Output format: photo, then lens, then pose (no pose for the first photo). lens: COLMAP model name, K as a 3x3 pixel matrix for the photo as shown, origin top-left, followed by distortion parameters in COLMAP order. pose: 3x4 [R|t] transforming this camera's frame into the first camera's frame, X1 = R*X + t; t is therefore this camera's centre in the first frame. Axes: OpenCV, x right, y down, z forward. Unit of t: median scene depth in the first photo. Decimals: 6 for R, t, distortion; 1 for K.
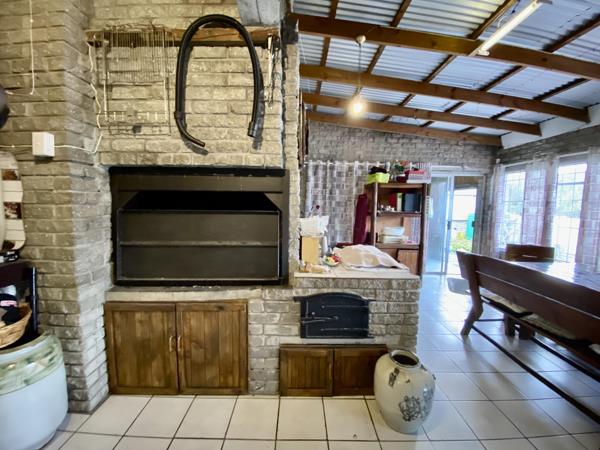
lens RADIAL K [[243.4, 0, 300.0], [0, 243.4, 225.0], [0, 0, 1]] dist [0.026959, -0.024171]
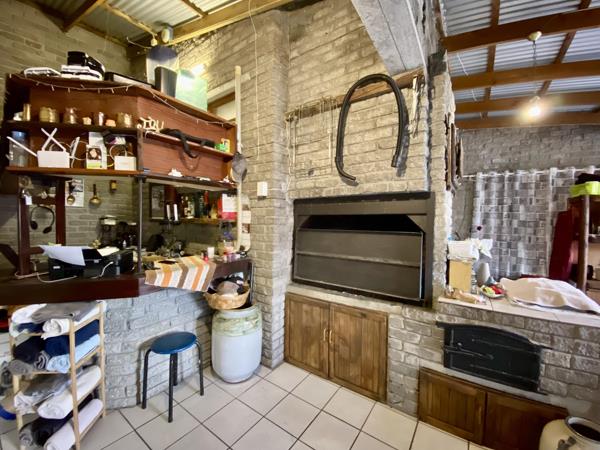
lens RADIAL K [[243.4, 0, 300.0], [0, 243.4, 225.0], [0, 0, 1]] dist [0.026959, -0.024171]
pose [[0.815560, 0.012854, -0.578530, 0.090937], [-0.054114, 0.997066, -0.054131, -0.006799], [0.576137, 0.075454, 0.813863, -0.142420]]
